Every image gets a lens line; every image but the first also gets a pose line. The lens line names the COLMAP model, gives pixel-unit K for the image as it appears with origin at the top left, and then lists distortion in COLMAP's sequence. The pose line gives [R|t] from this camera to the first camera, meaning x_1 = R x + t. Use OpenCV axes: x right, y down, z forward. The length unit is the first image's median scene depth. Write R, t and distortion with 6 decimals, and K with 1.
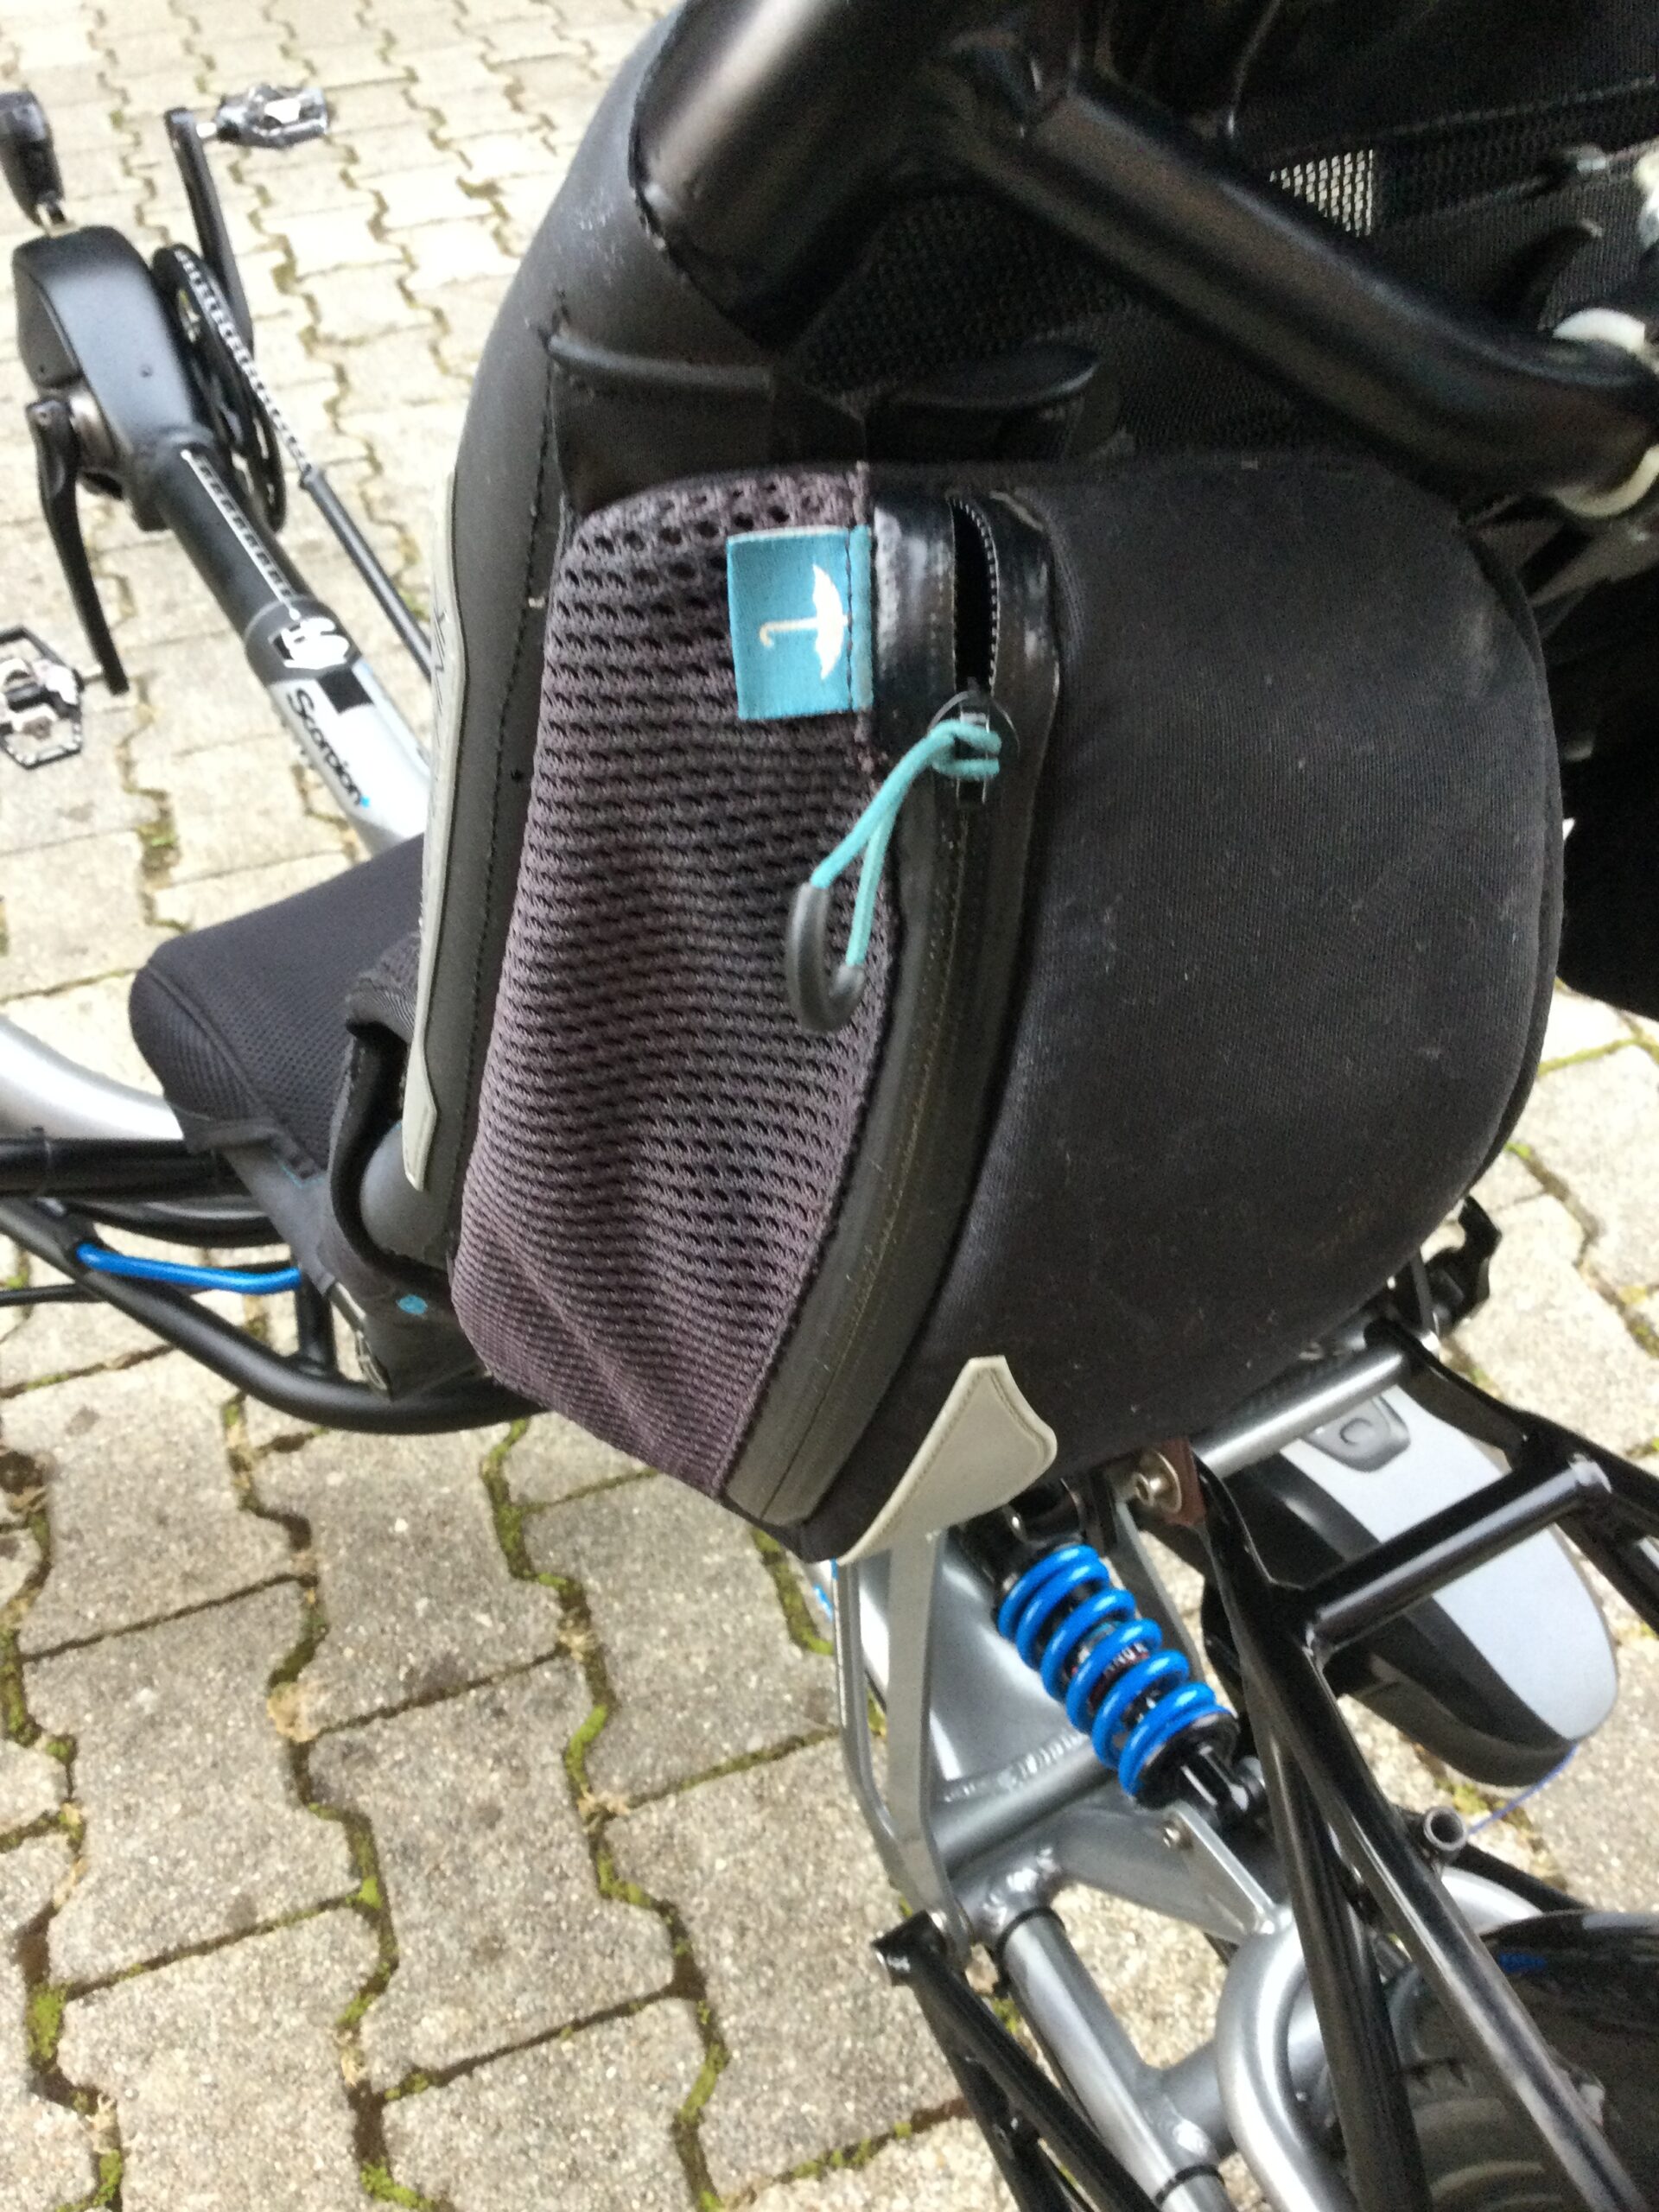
lens RADIAL K [[2000.9, 0, 829.5], [0, 2000.9, 1106.0], [0, 0, 1]] dist [0.133434, -0.253314]
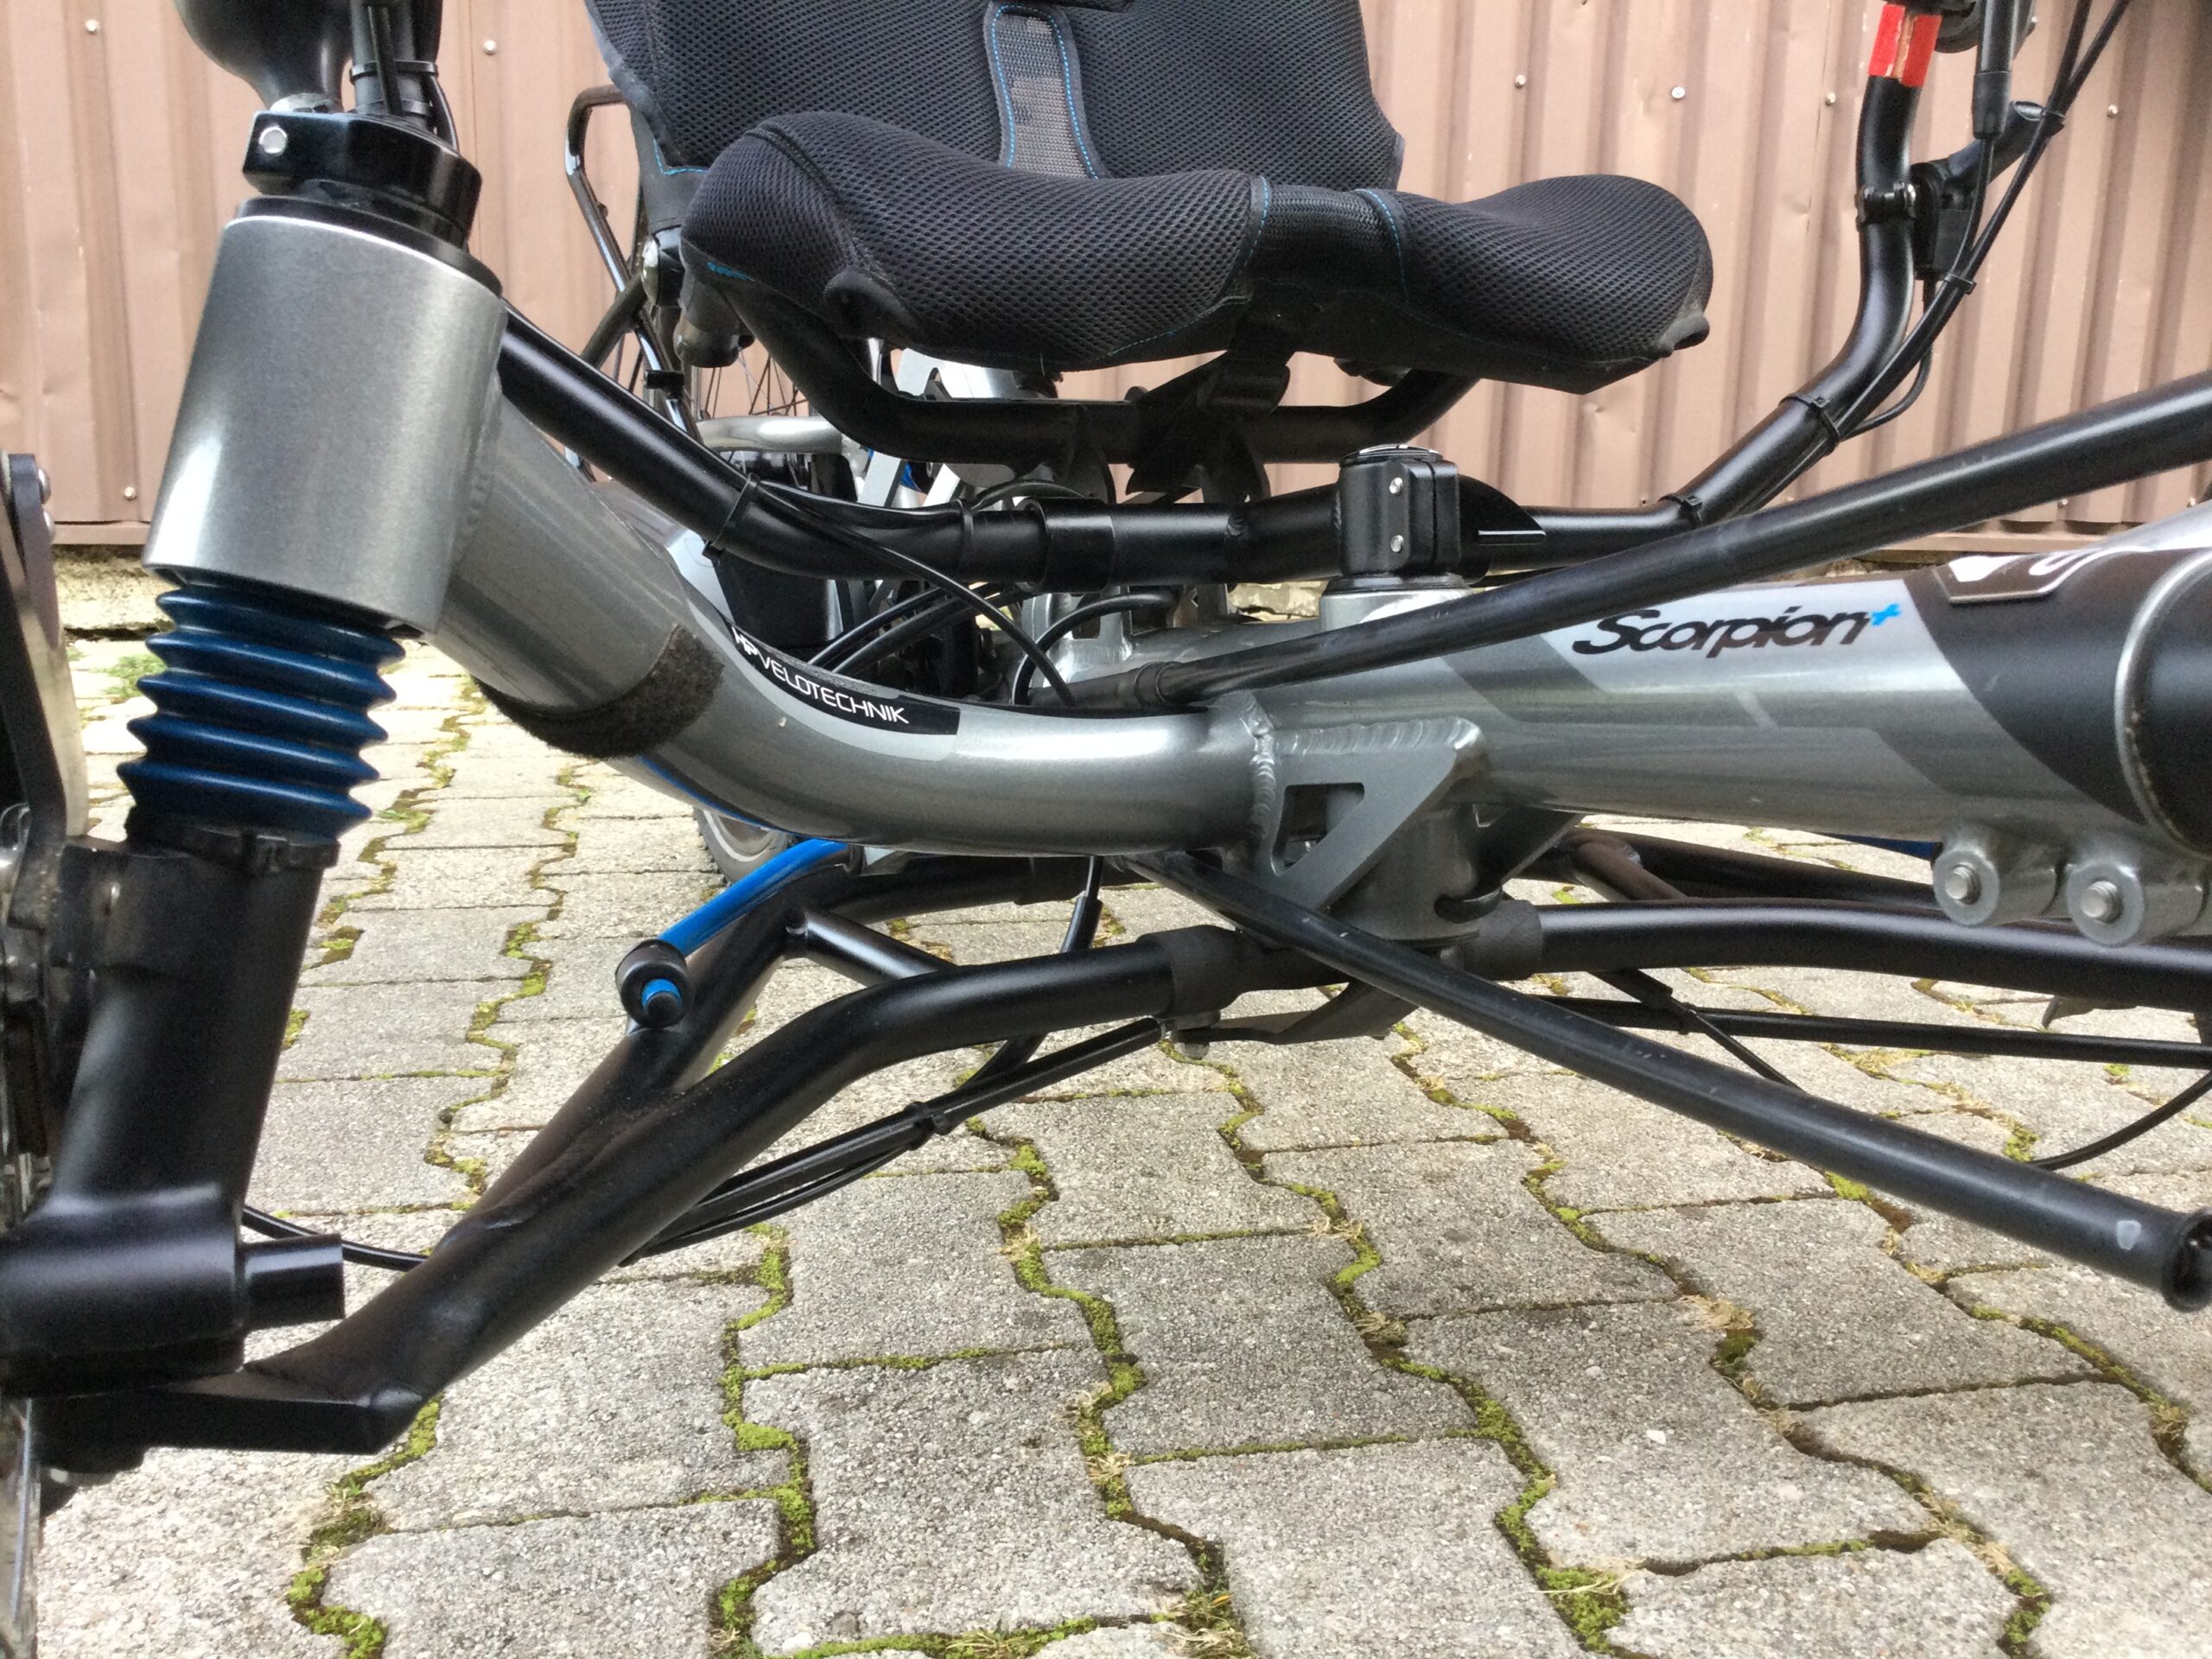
lens RADIAL K [[2000.9, 0, 1123.0], [0, 2000.9, 815.9], [0, 0, 1]] dist [0.133434, -0.253314]
pose [[-0.990162, -0.016191, 0.138988, -0.134406], [0.106702, 0.555217, 0.824832, -0.520628], [-0.090523, 0.831548, -0.548027, 1.294596]]
